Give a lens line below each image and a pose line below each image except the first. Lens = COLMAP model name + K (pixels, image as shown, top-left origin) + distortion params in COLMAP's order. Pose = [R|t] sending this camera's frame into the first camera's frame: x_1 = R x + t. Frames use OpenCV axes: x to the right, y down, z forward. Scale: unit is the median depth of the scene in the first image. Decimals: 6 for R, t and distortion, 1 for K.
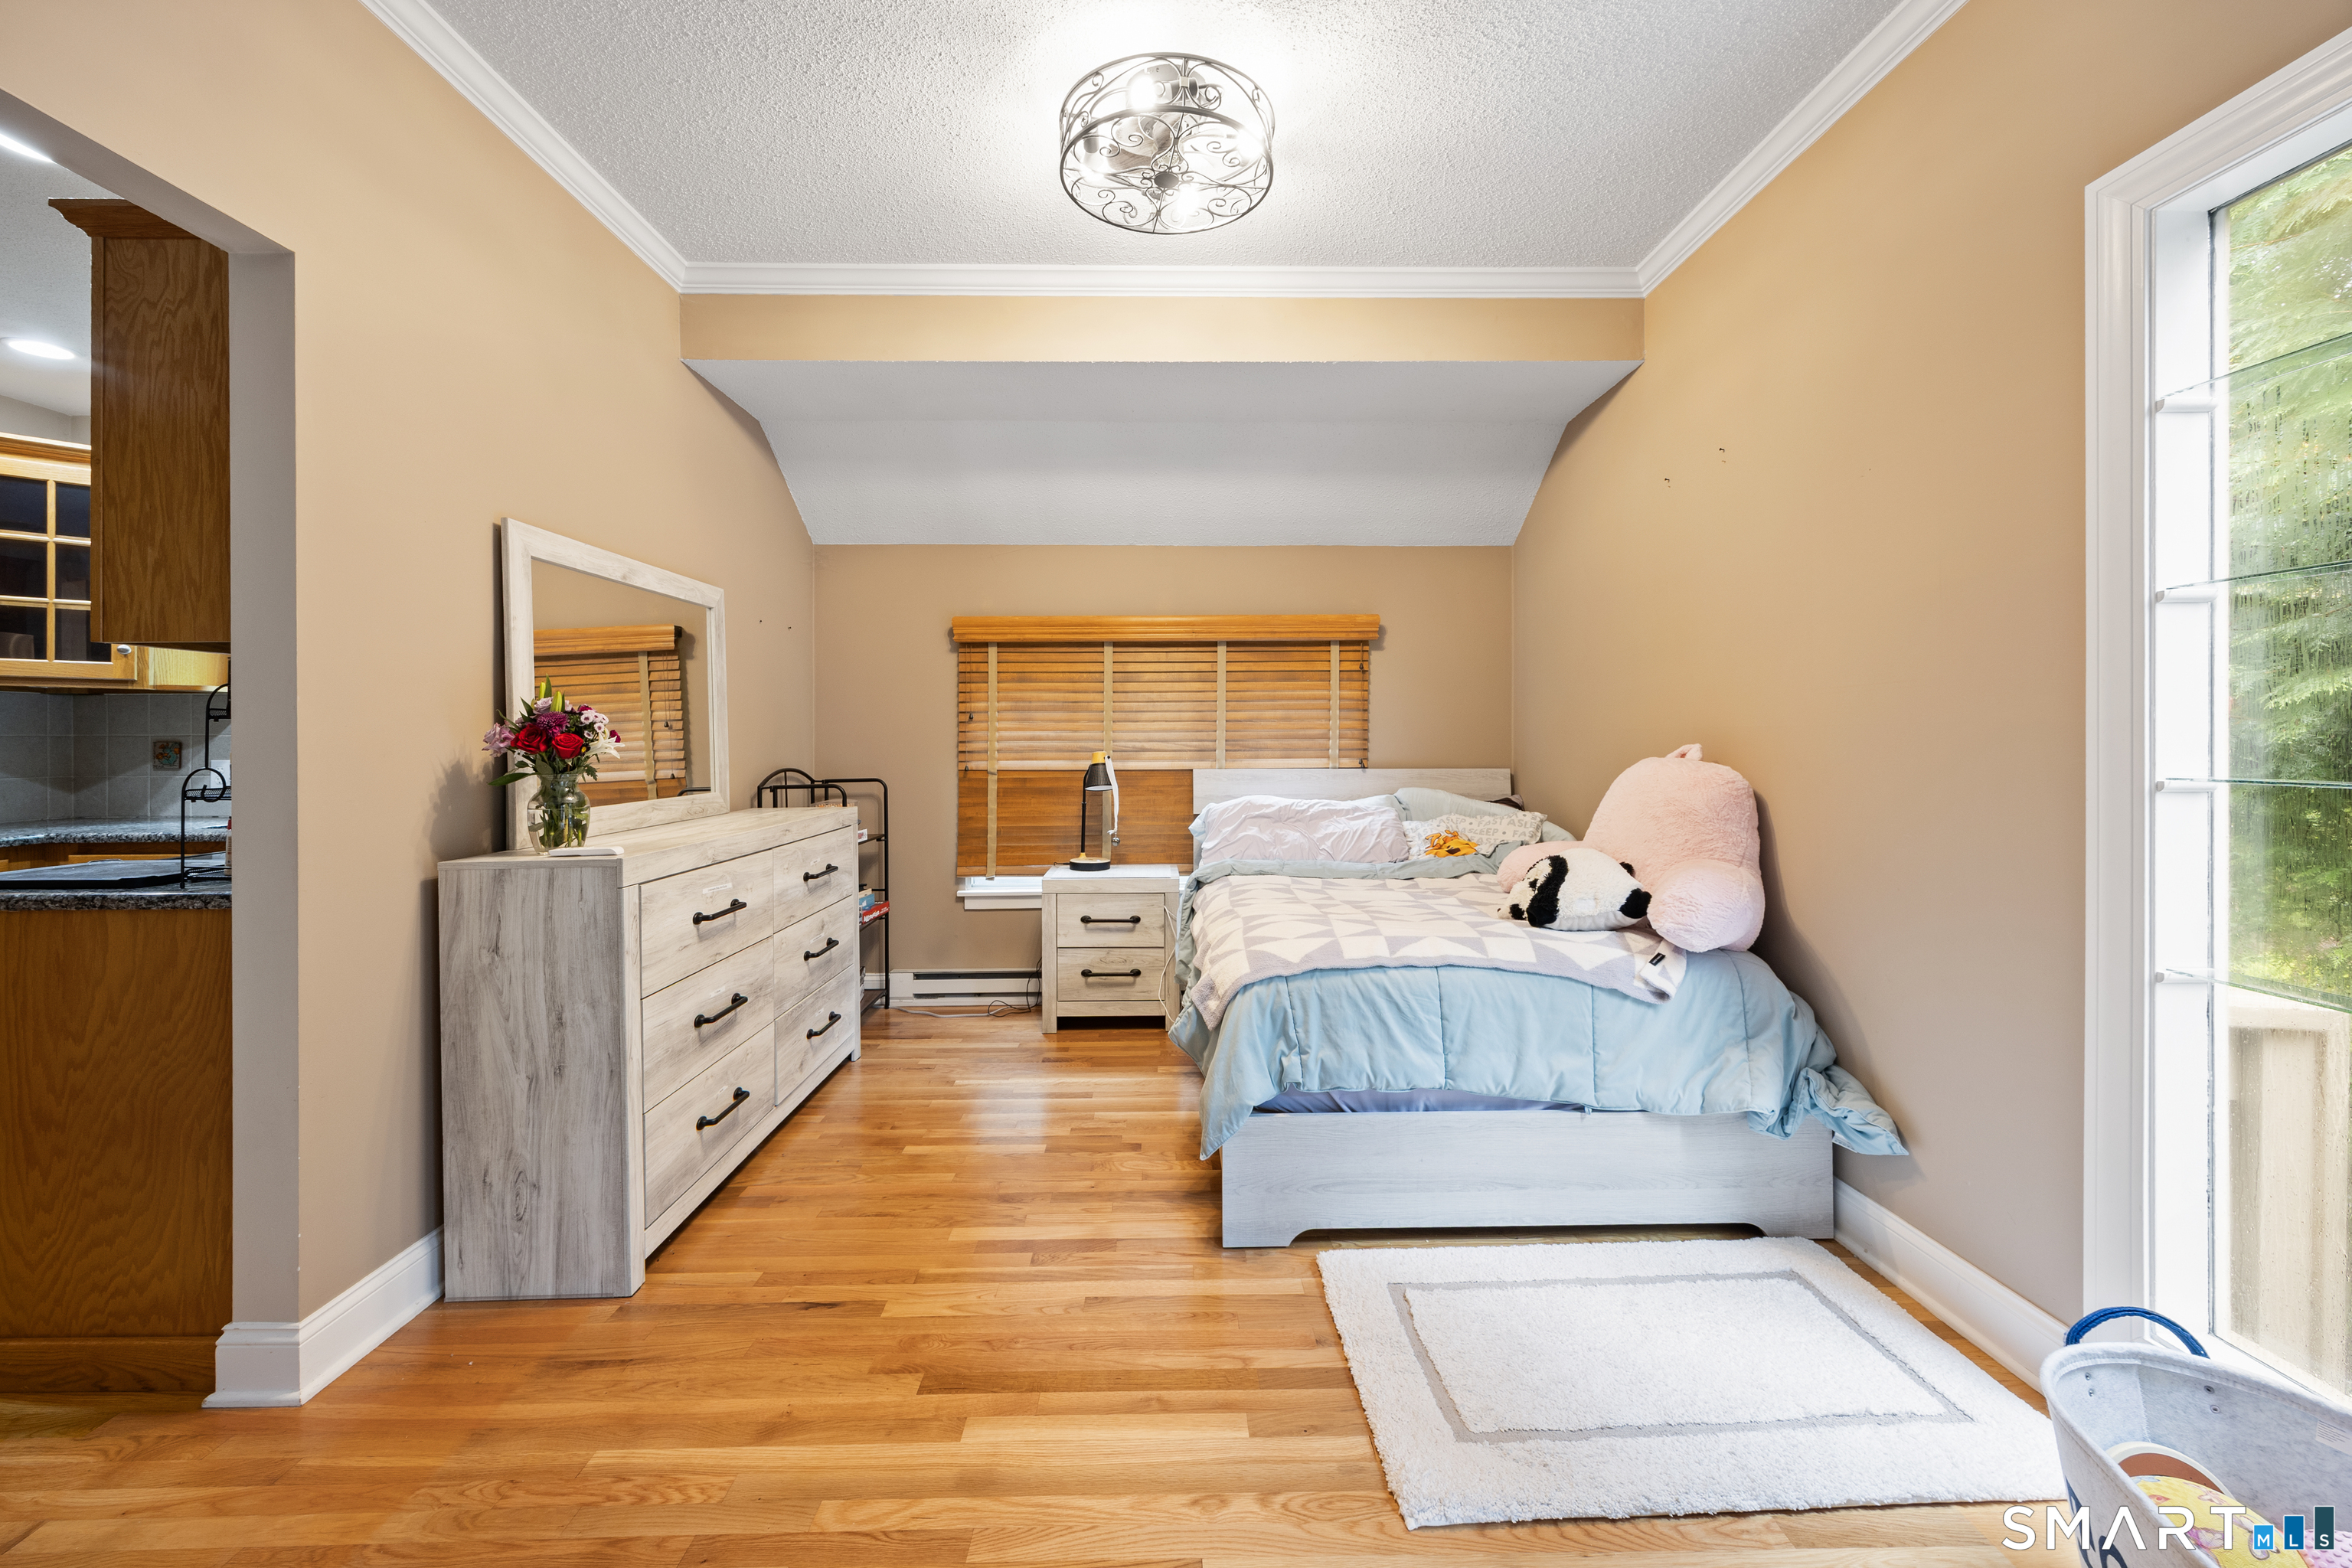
lens RADIAL K [[929.2, 0, 1183.7], [0, 929.2, 735.3], [0, 0, 1]] dist [0.001275, -0.000442]
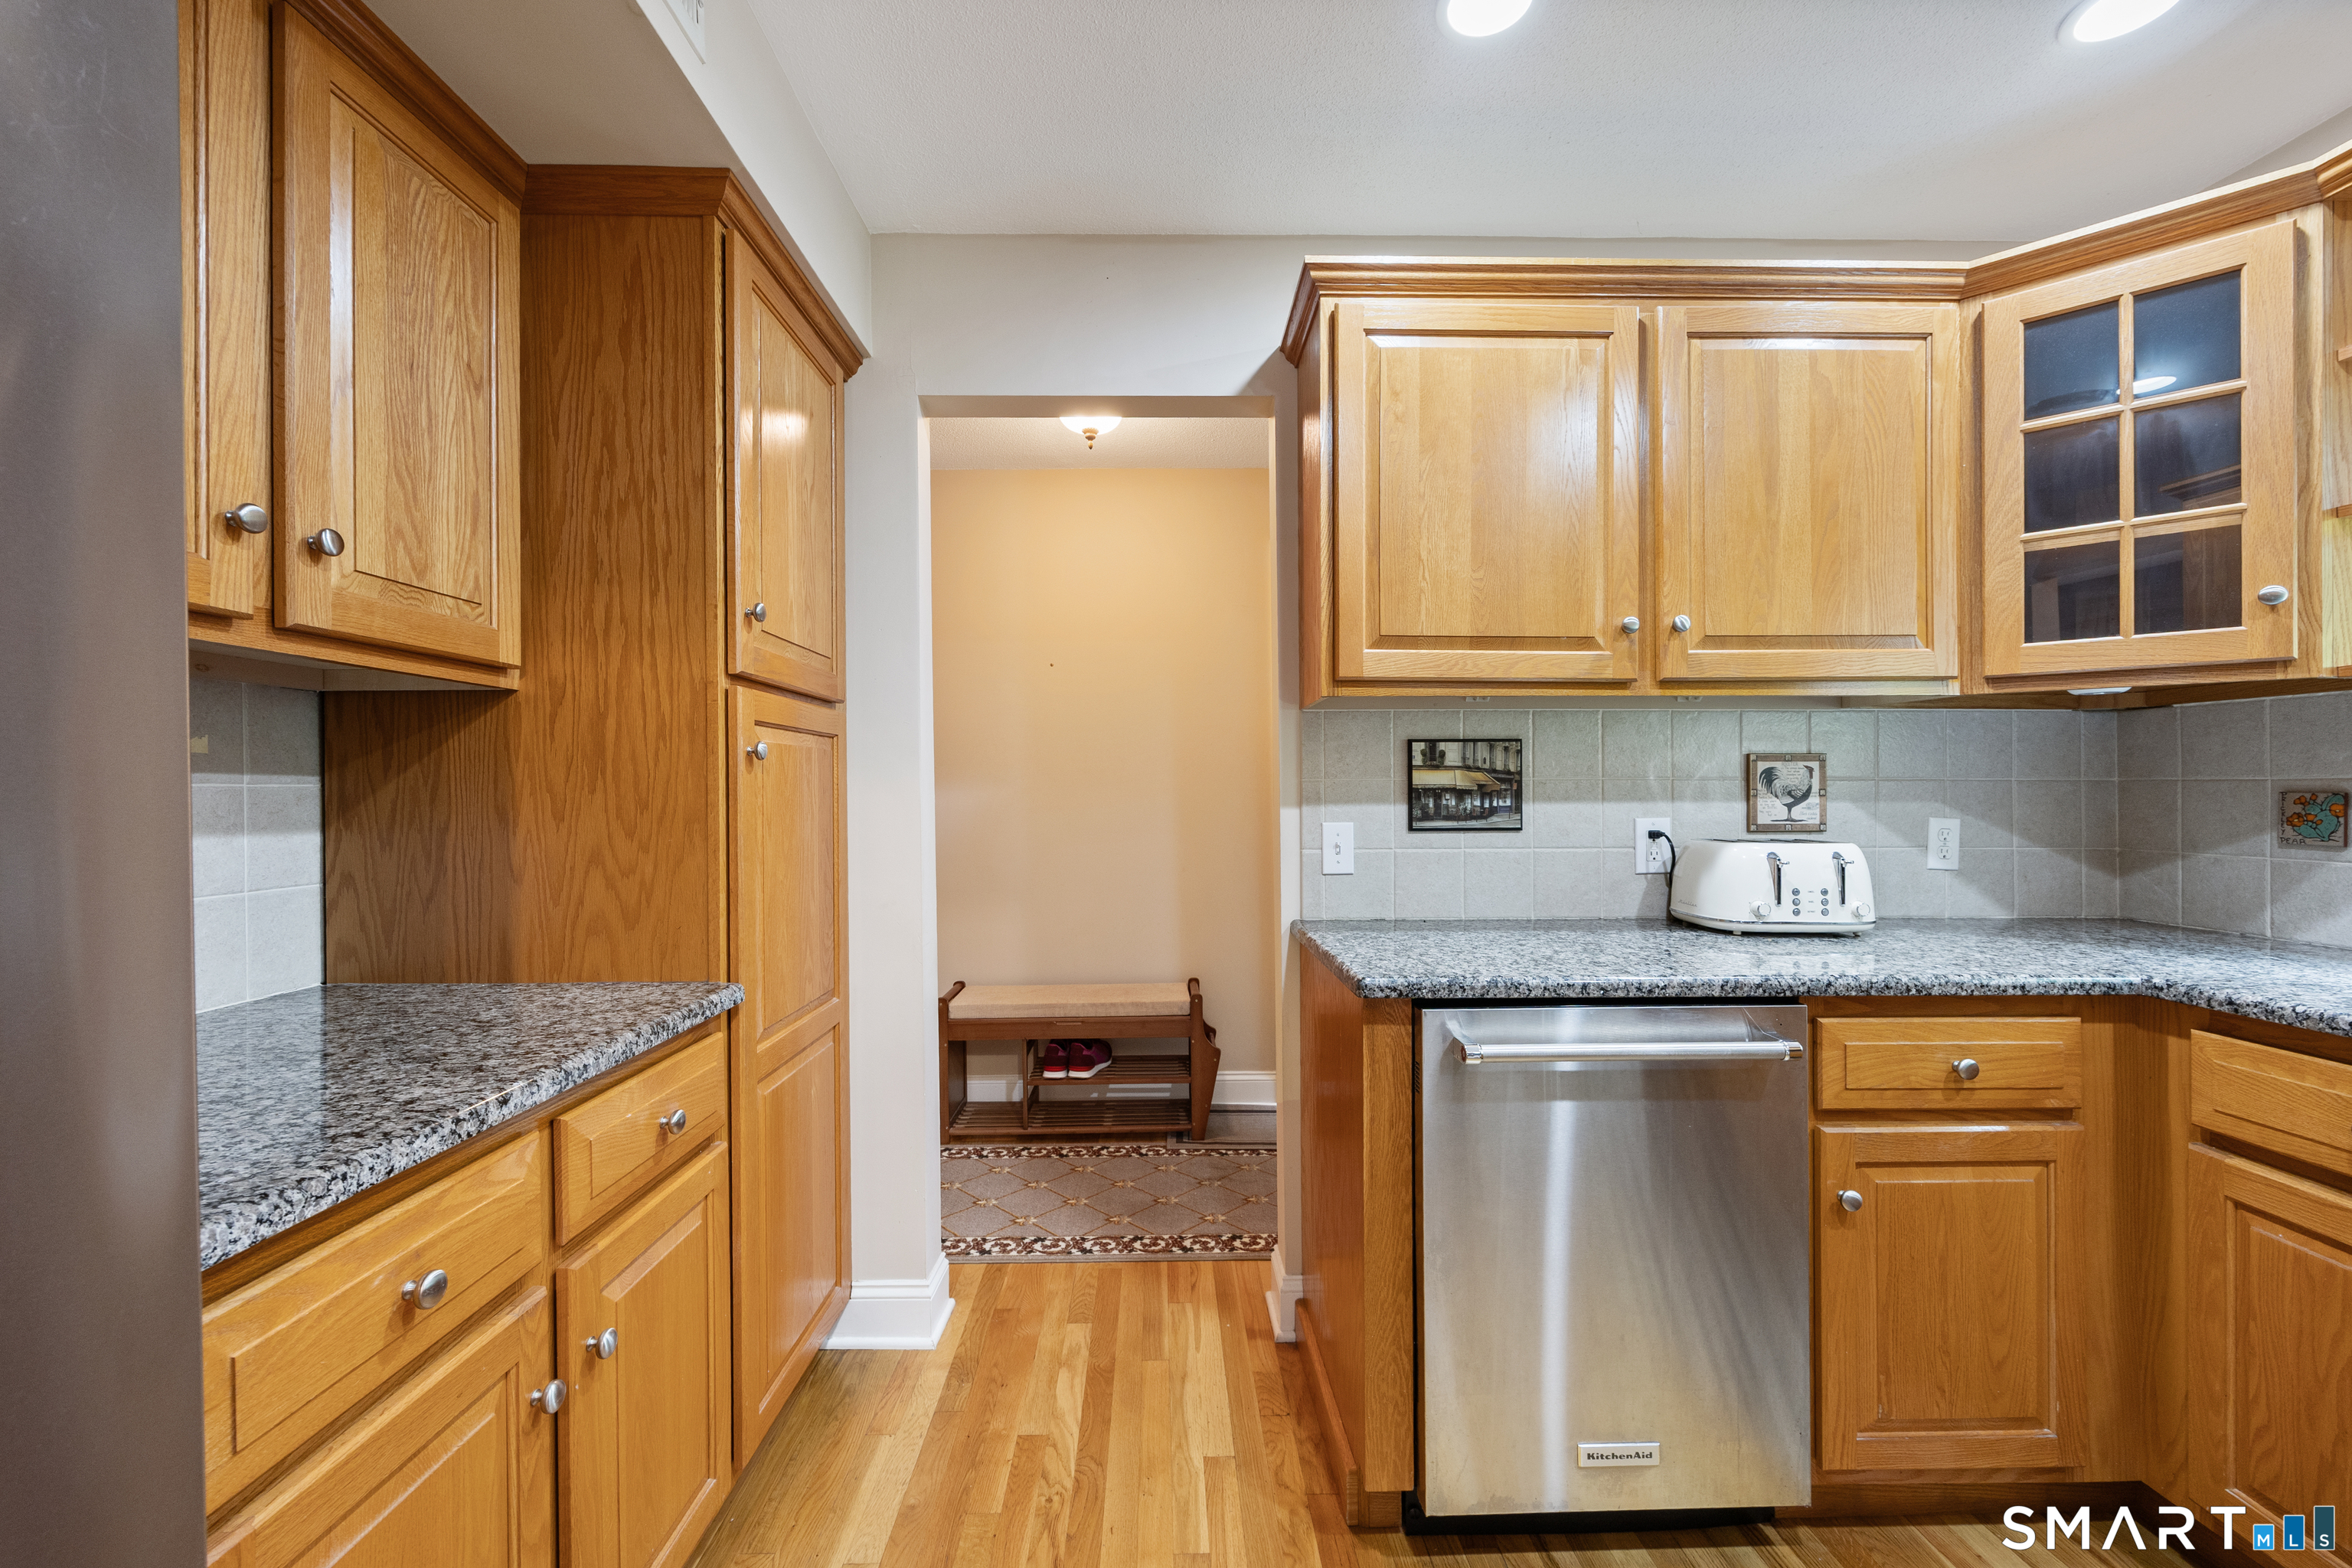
lens RADIAL K [[929.2, 0, 1171.2], [0, 929.2, 777.9], [0, 0, 1]] dist [0.001275, -0.000442]
pose [[-0.001997, 0.001044, -0.999997, -0.636444], [0.002843, 0.999995, 0.001038, -0.002462], [0.999994, -0.002841, -0.002000, 0.423579]]
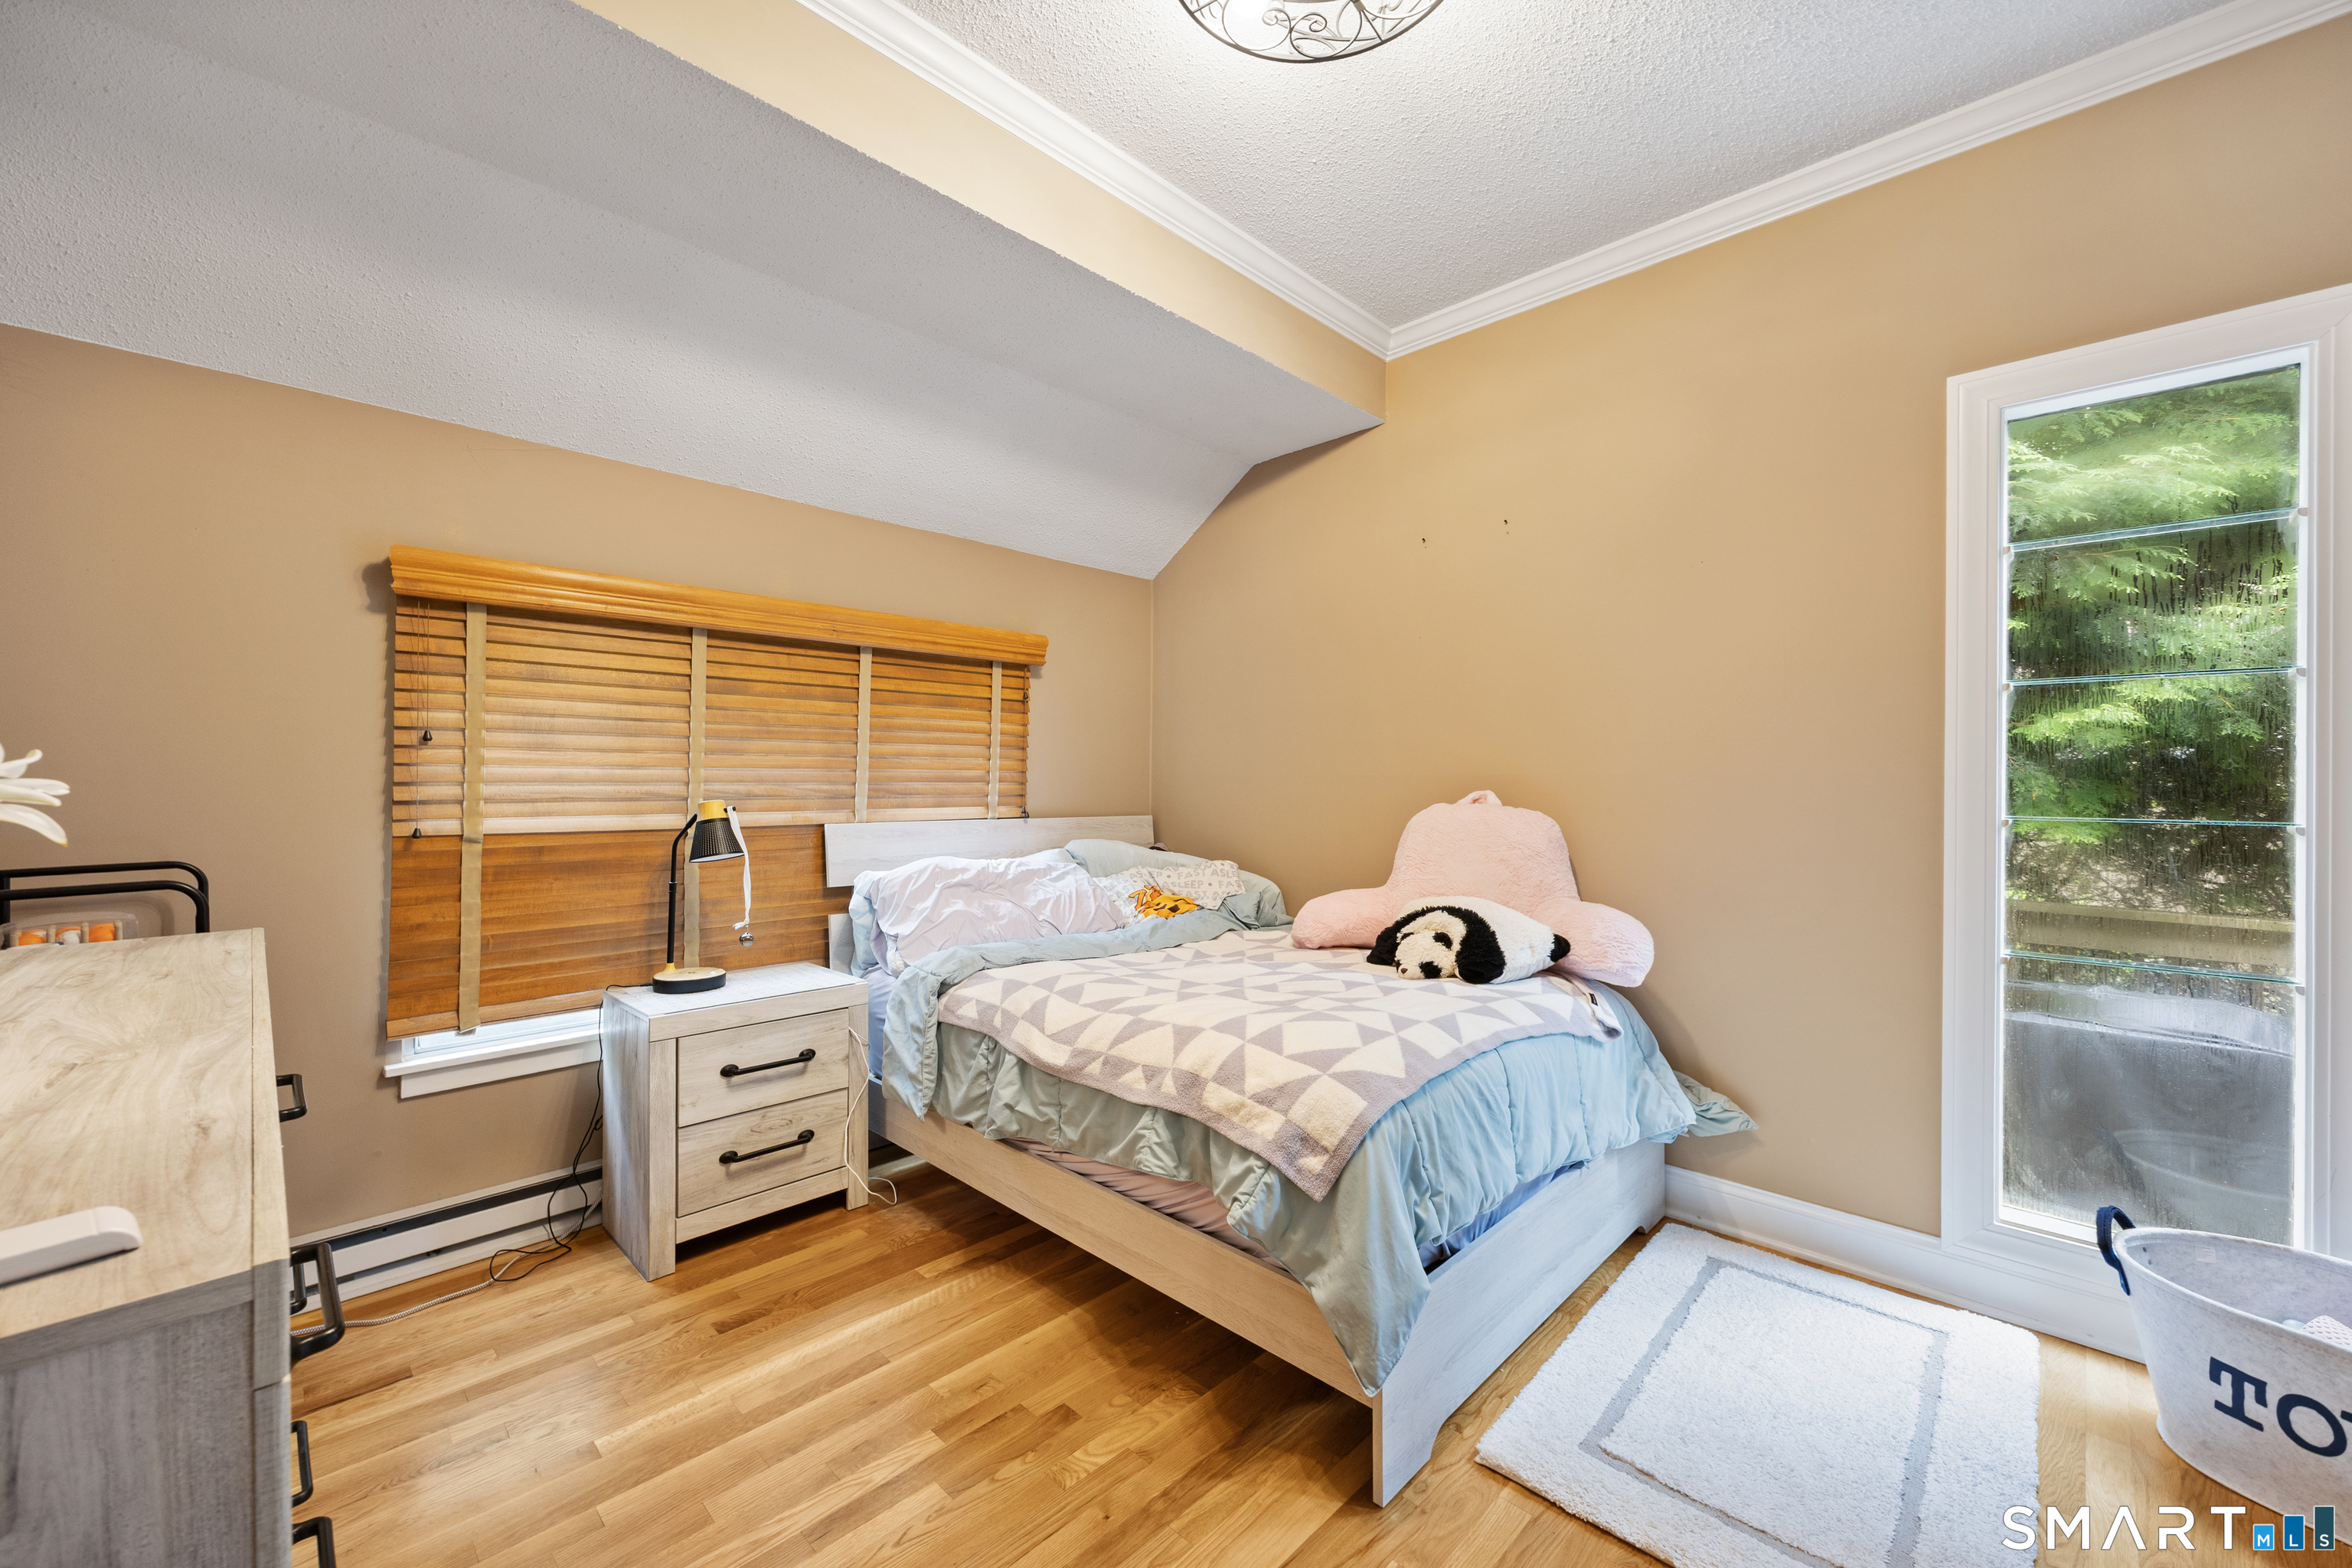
lens RADIAL K [[929.2, 0, 1181.5], [0, 929.2, 772.1], [0, 0, 1]] dist [0.001275, -0.000442]
pose [[0.716516, 0.013662, 0.697437, -0.374880], [-0.009559, 0.999907, -0.009766, 0.002068], [-0.697505, 0.000331, 0.716579, 0.399652]]
